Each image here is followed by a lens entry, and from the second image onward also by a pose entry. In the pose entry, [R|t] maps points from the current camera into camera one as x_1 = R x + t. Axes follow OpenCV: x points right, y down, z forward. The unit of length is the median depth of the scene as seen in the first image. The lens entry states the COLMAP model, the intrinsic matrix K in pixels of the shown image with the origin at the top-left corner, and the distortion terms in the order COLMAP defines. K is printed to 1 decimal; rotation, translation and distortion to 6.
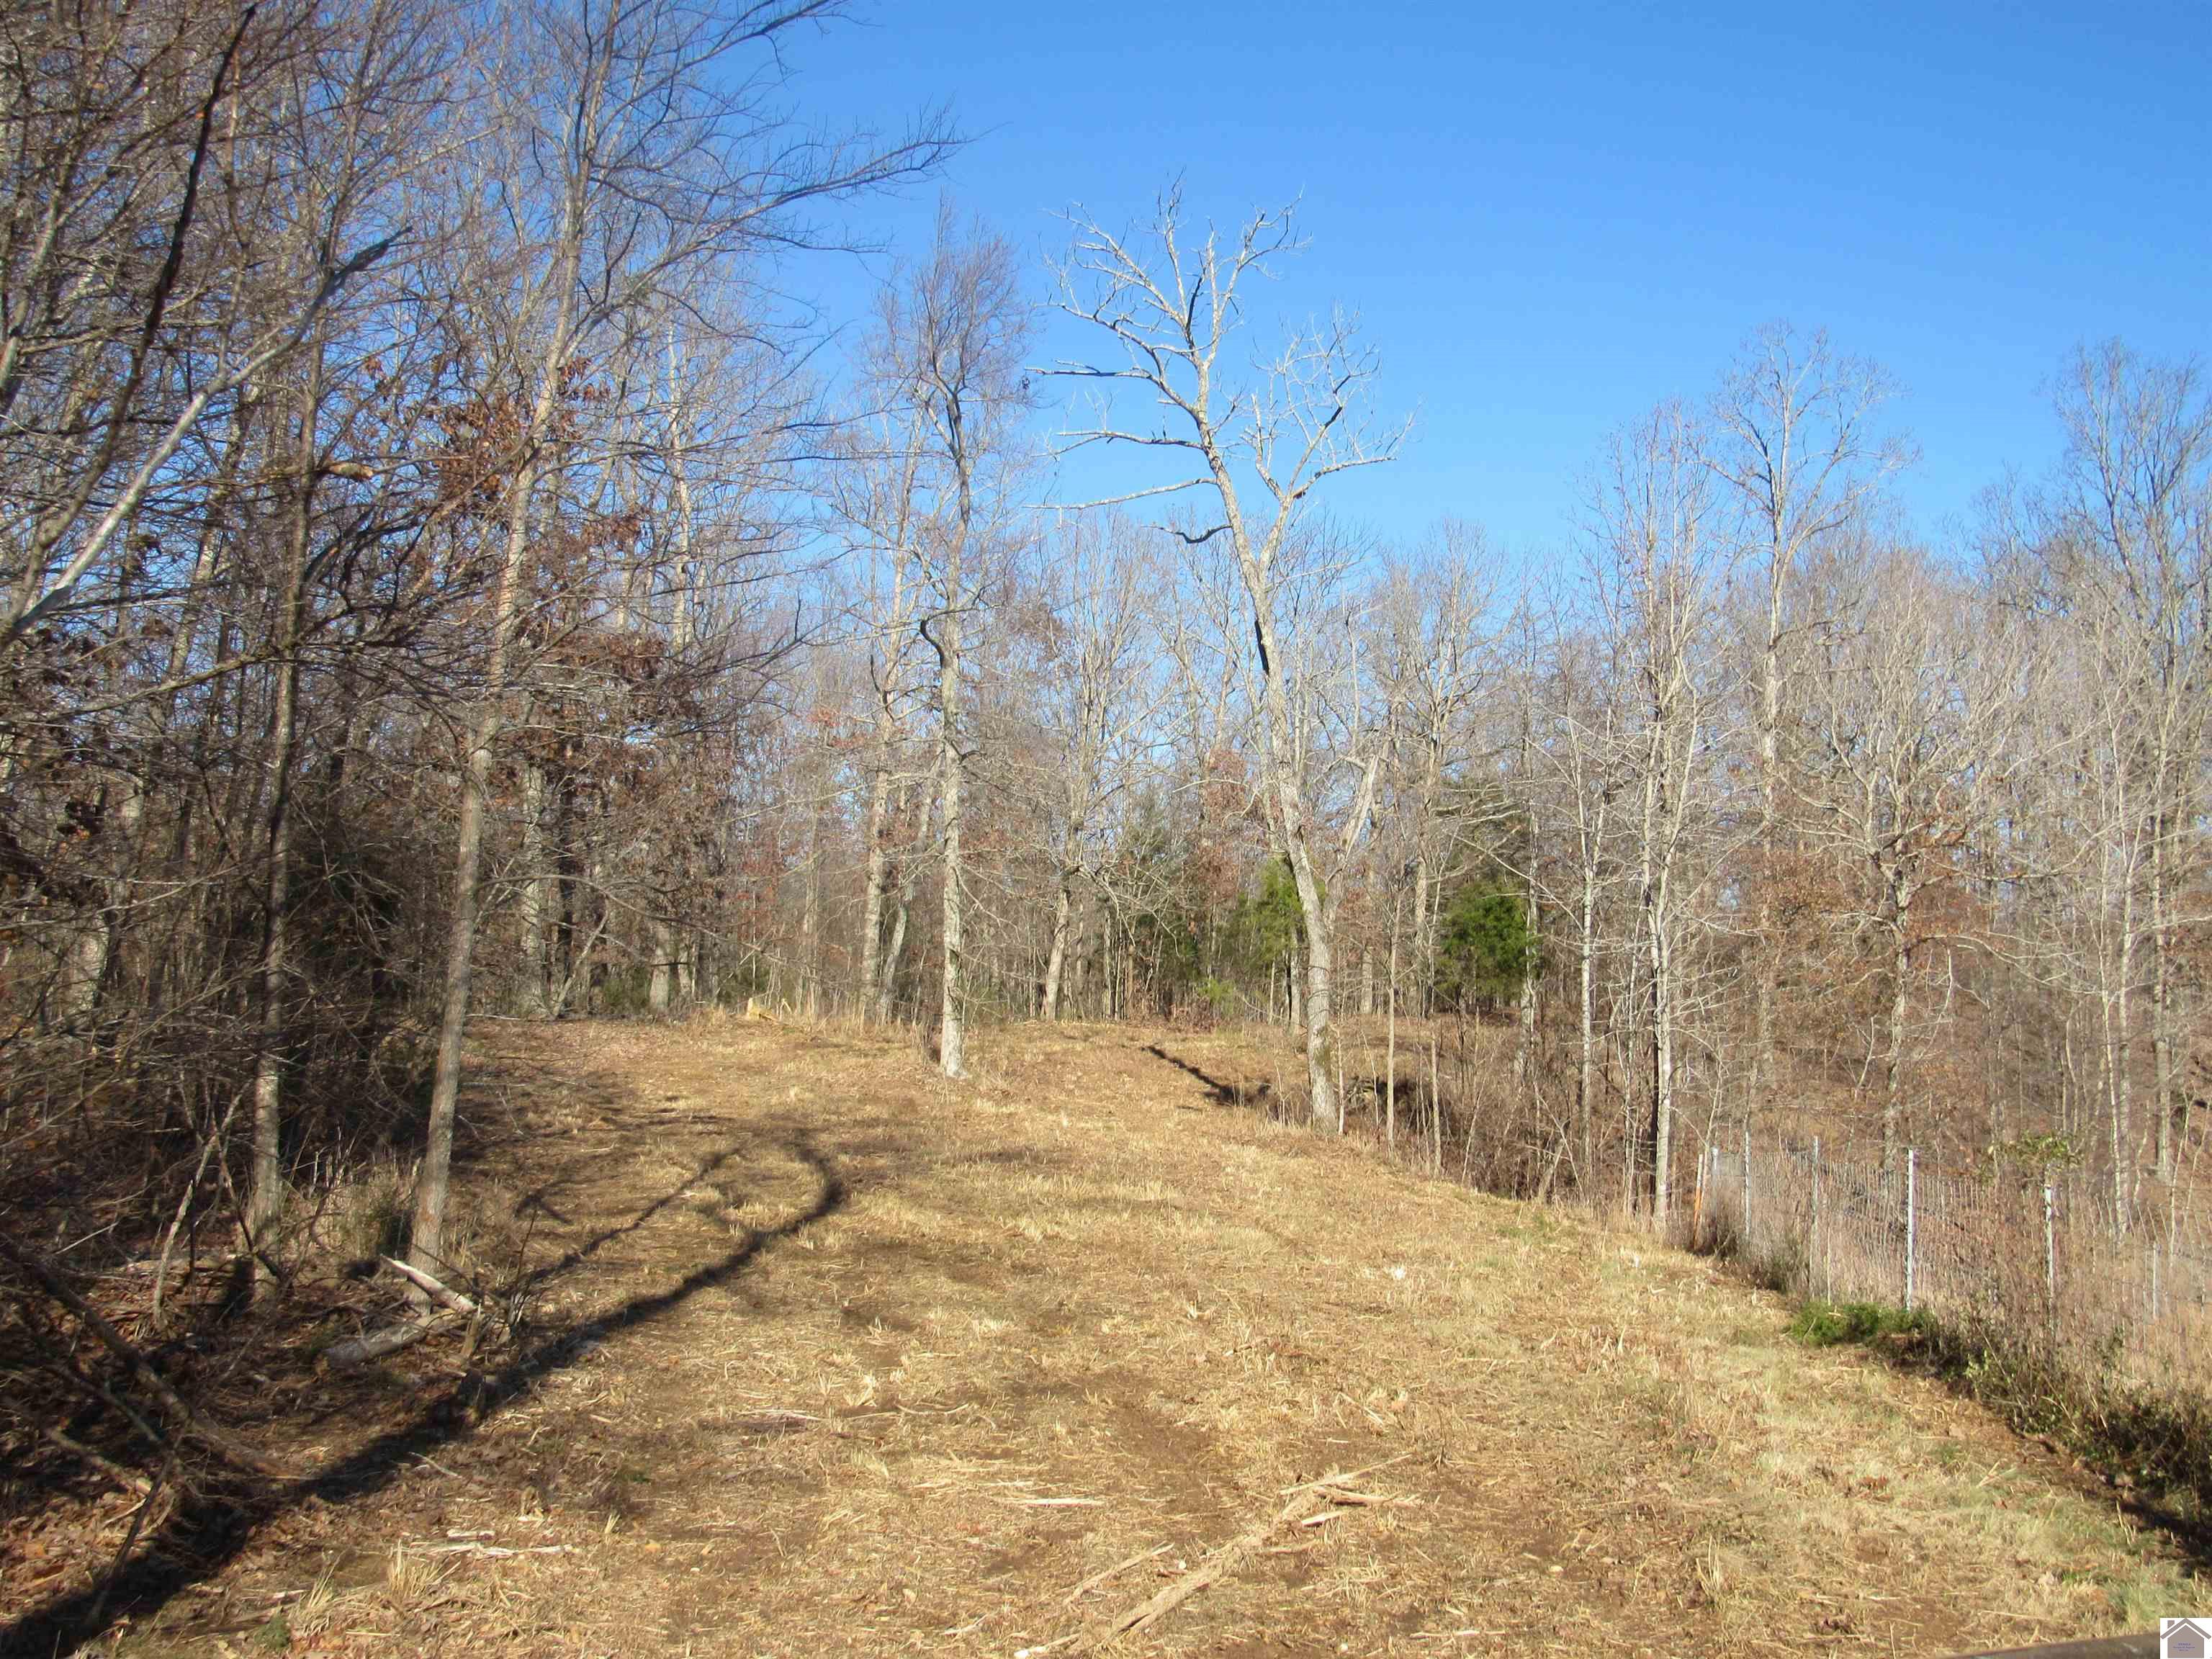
lens RADIAL K [[2202.4, 0, 1111.2], [0, 2202.4, 829.1], [0, 0, 1]] dist [0.006013, 0.000000]
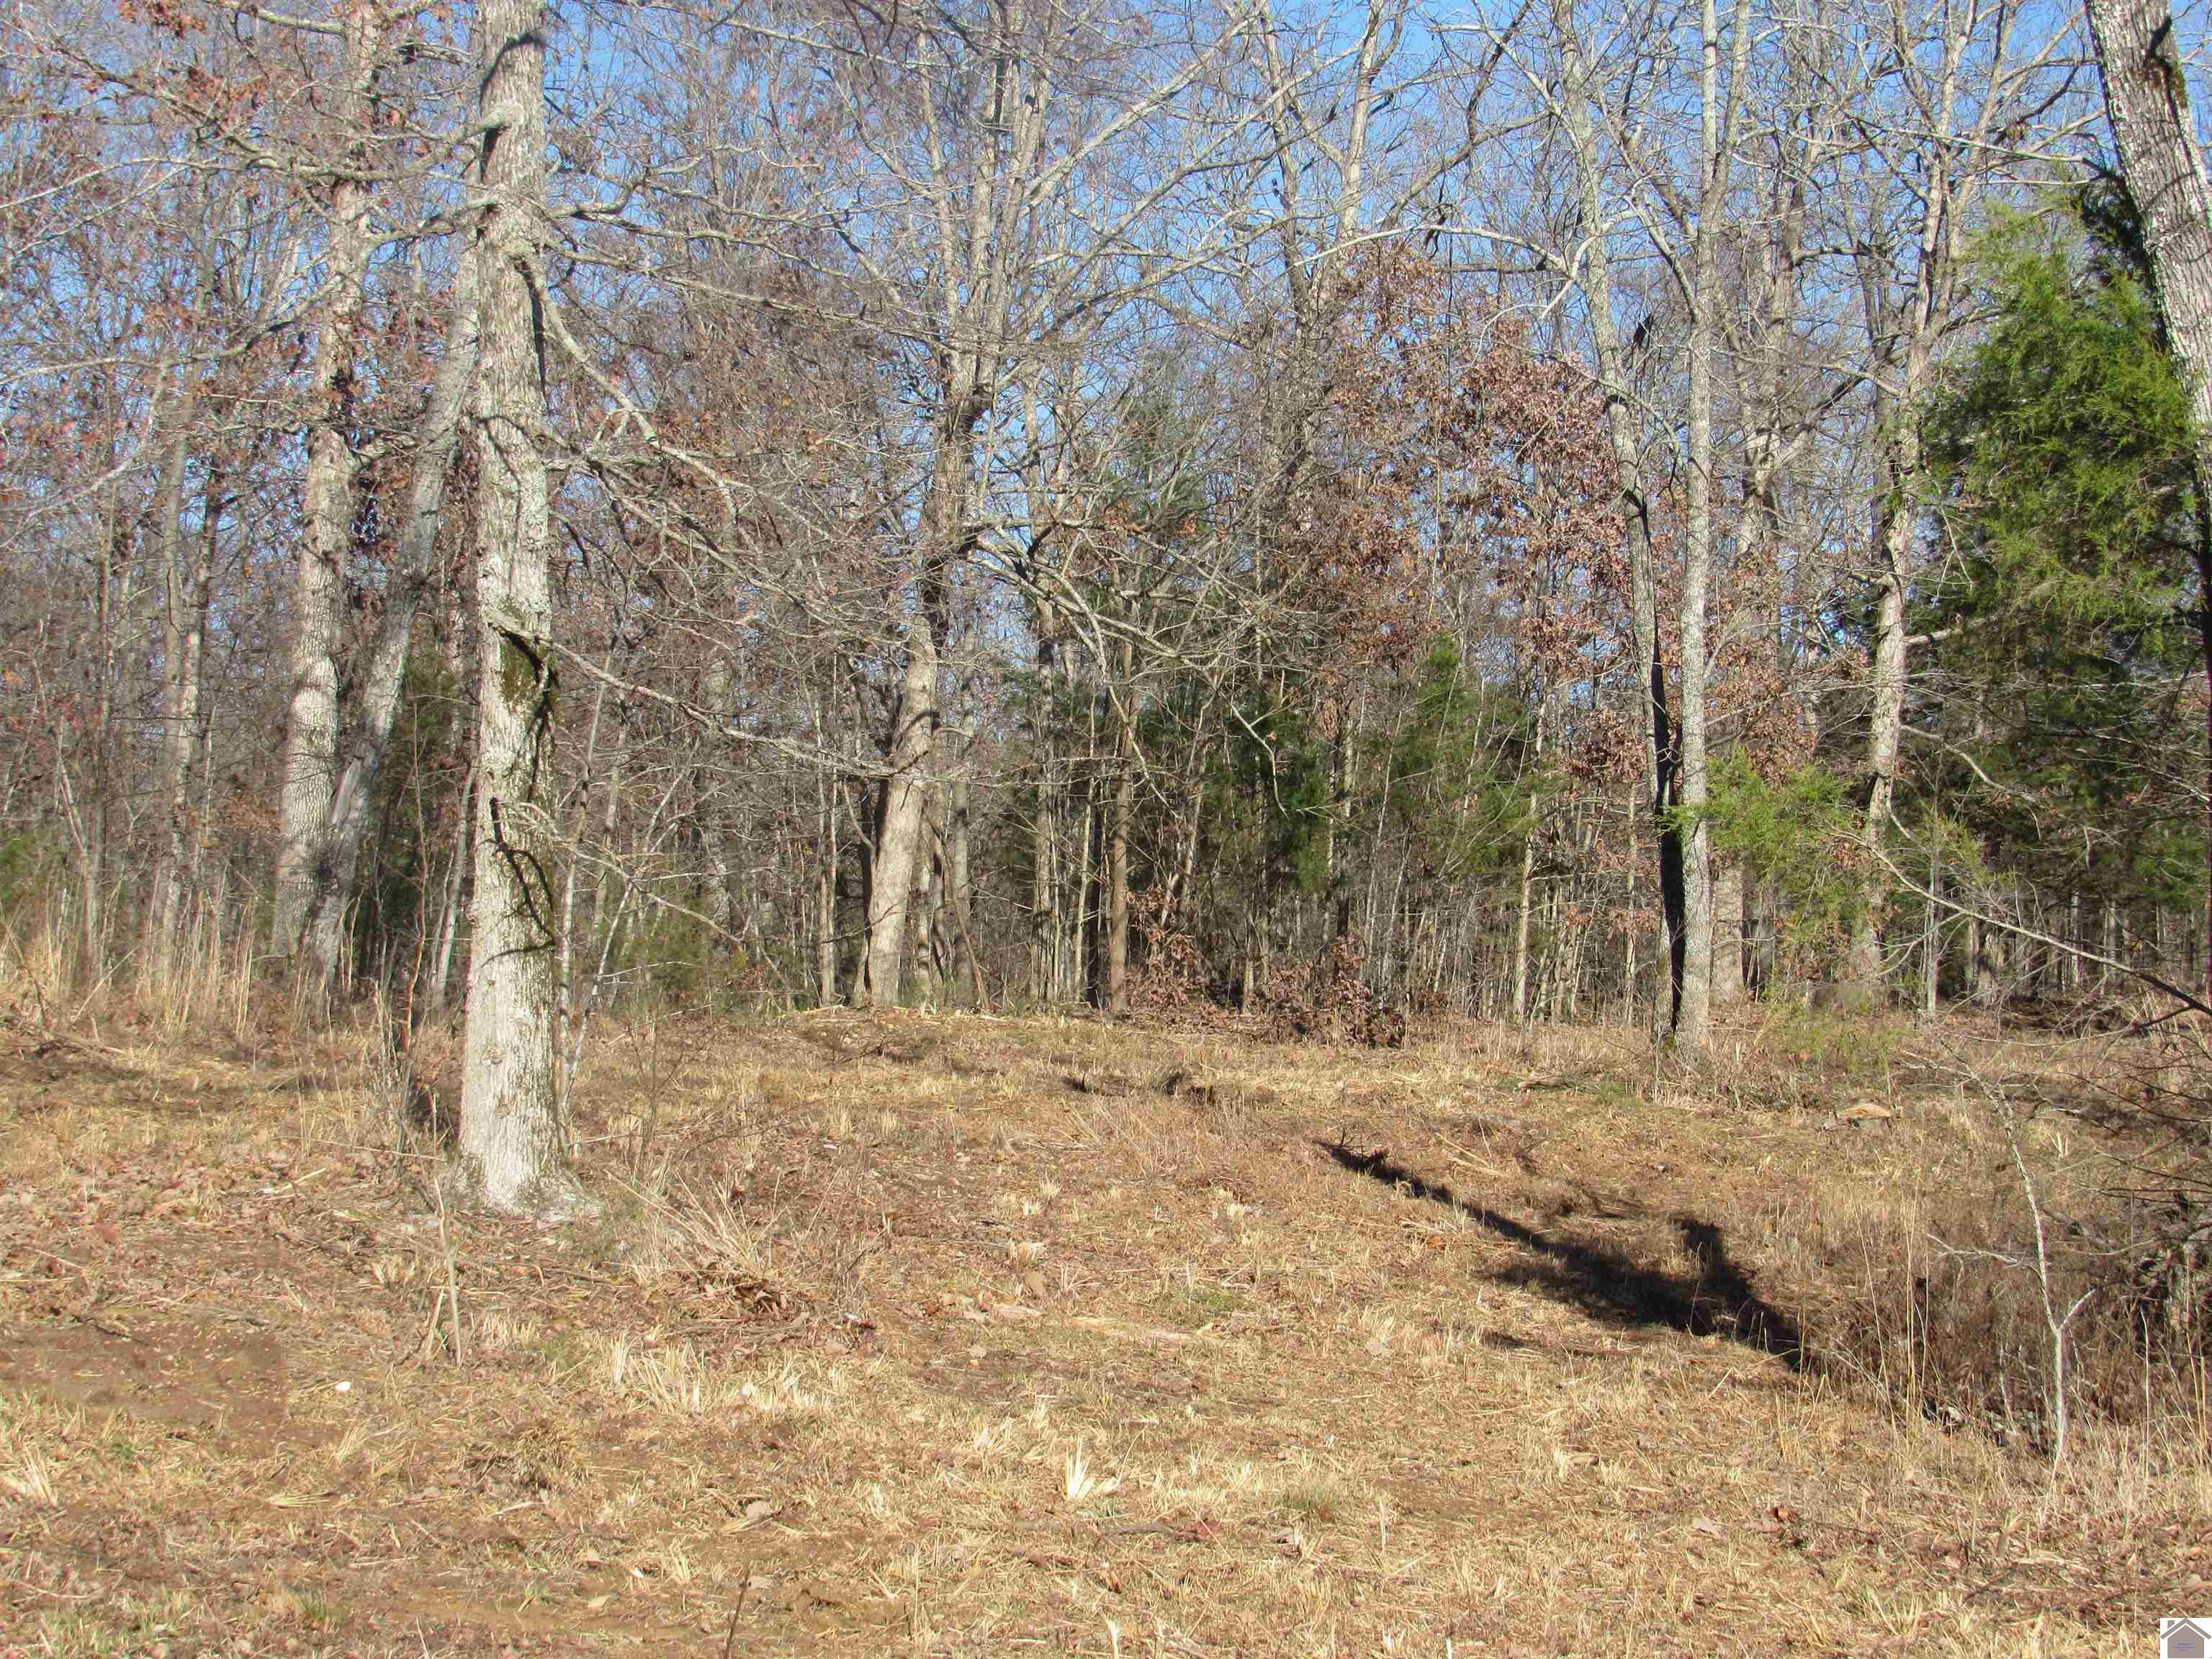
lens RADIAL K [[4823.0, 0, 1104.7], [0, 4823.0, 830.9], [0, 0, 1]] dist [0.002024, 0.000000]
pose [[0.999547, 0.013629, 0.026847, -0.023748], [-0.014795, 0.998934, 0.043718, 0.047117], [-0.026222, -0.044096, 0.998683, 0.467211]]
